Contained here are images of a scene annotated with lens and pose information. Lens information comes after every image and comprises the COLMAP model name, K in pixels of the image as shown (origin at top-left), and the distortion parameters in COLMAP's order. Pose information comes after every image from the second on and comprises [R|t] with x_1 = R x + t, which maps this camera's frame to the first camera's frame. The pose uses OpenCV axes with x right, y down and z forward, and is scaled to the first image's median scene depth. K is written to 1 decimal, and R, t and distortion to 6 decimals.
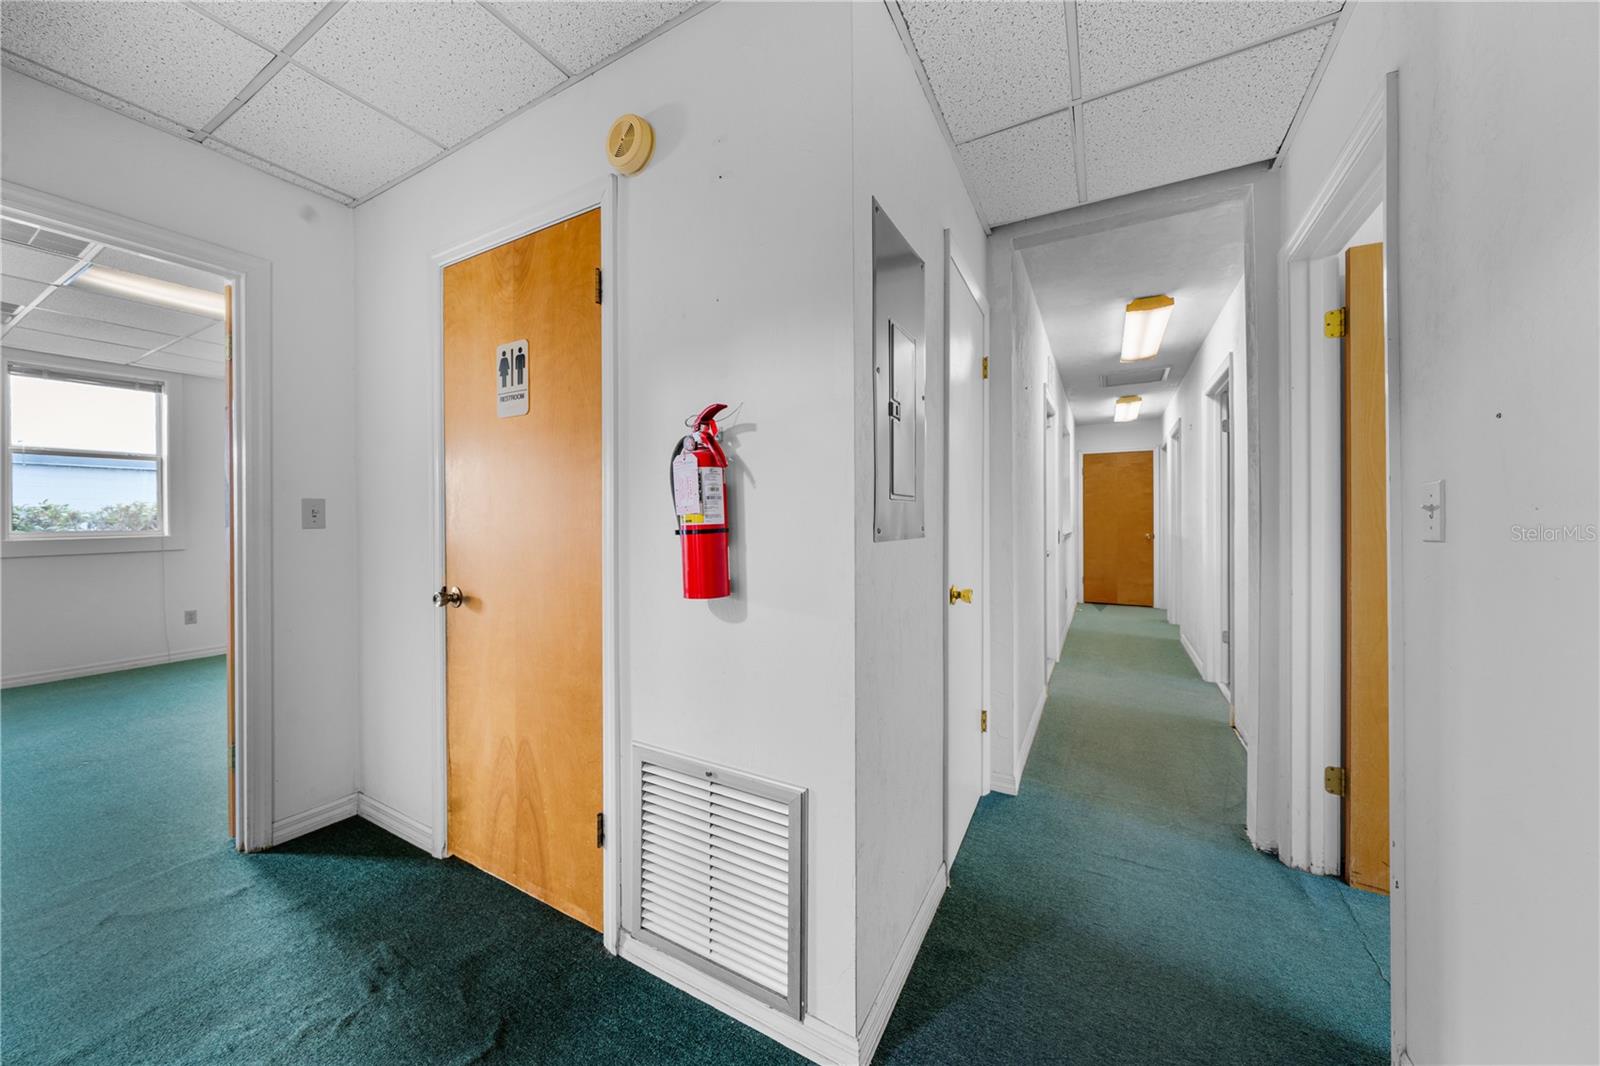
lens RADIAL K [[548.7, 0, 798.0], [0, 548.7, 518.5], [0, 0, 1]] dist [-0.000358, -0.000072]
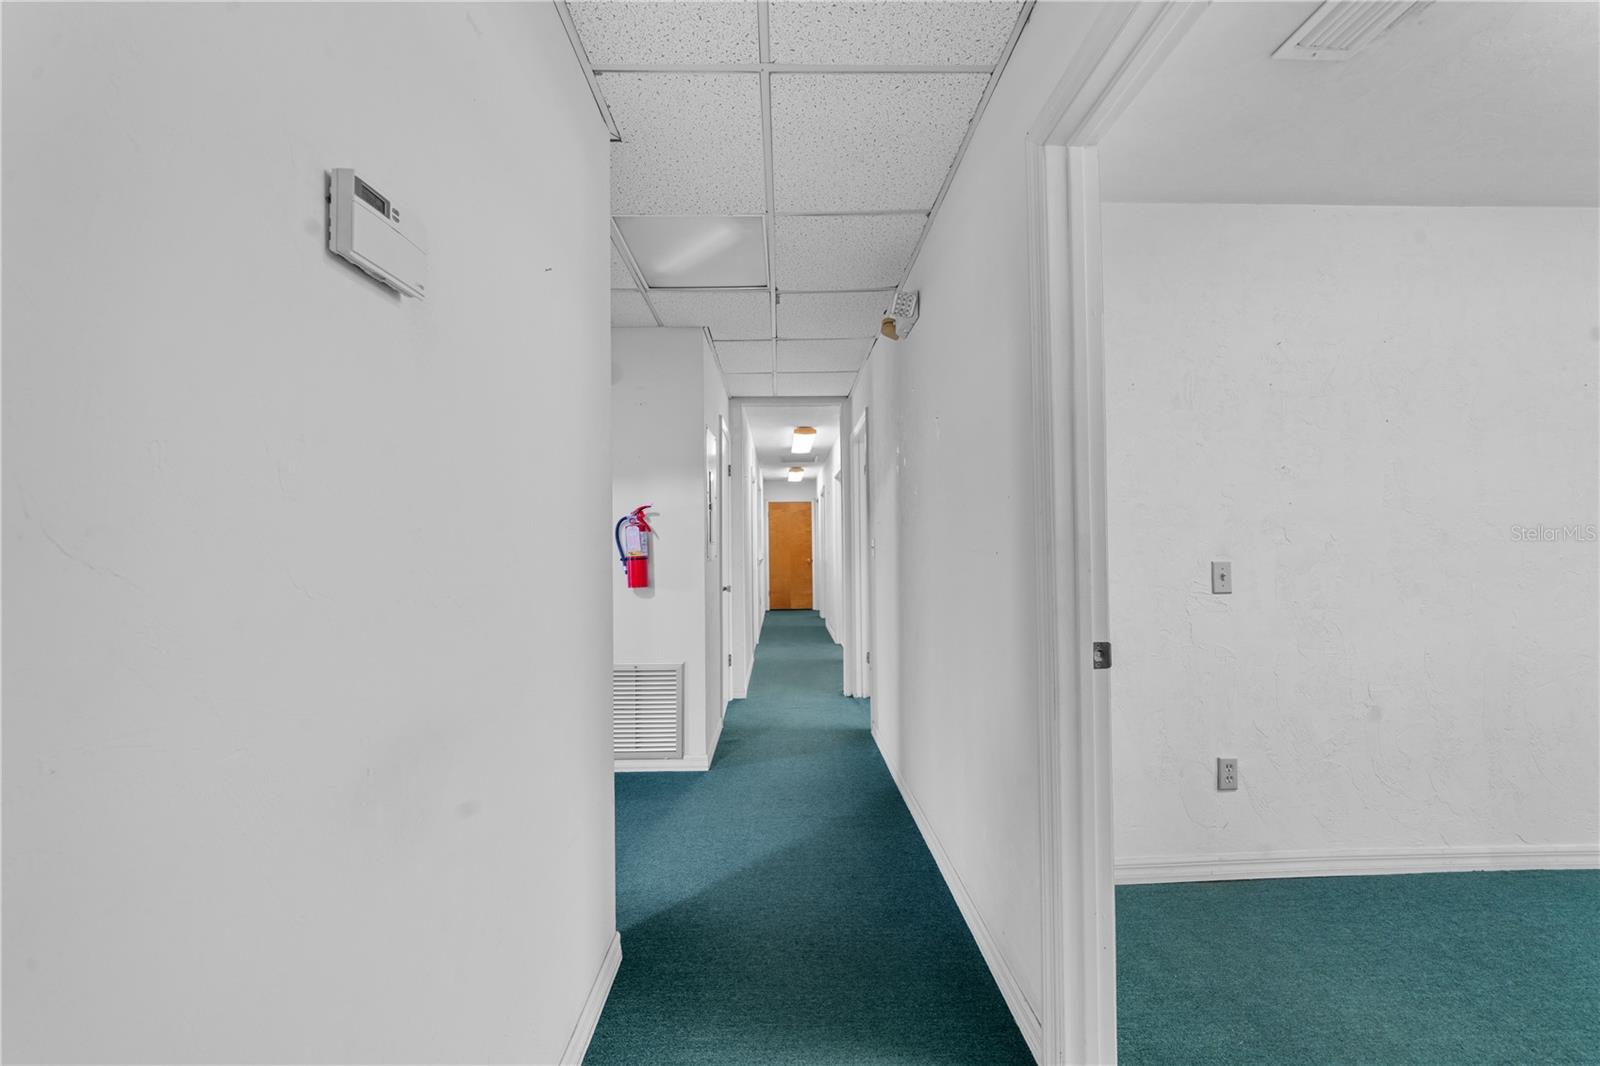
lens RADIAL K [[544.8, 0, 791.4], [0, 544.8, 541.5], [0, 0, 1]] dist [-0.000440, 0.000009]
pose [[0.862706, -0.002198, 0.505700, -0.247954], [0.008814, 0.999904, -0.010691, -0.006235], [-0.505628, 0.013681, 0.862643, -0.420171]]
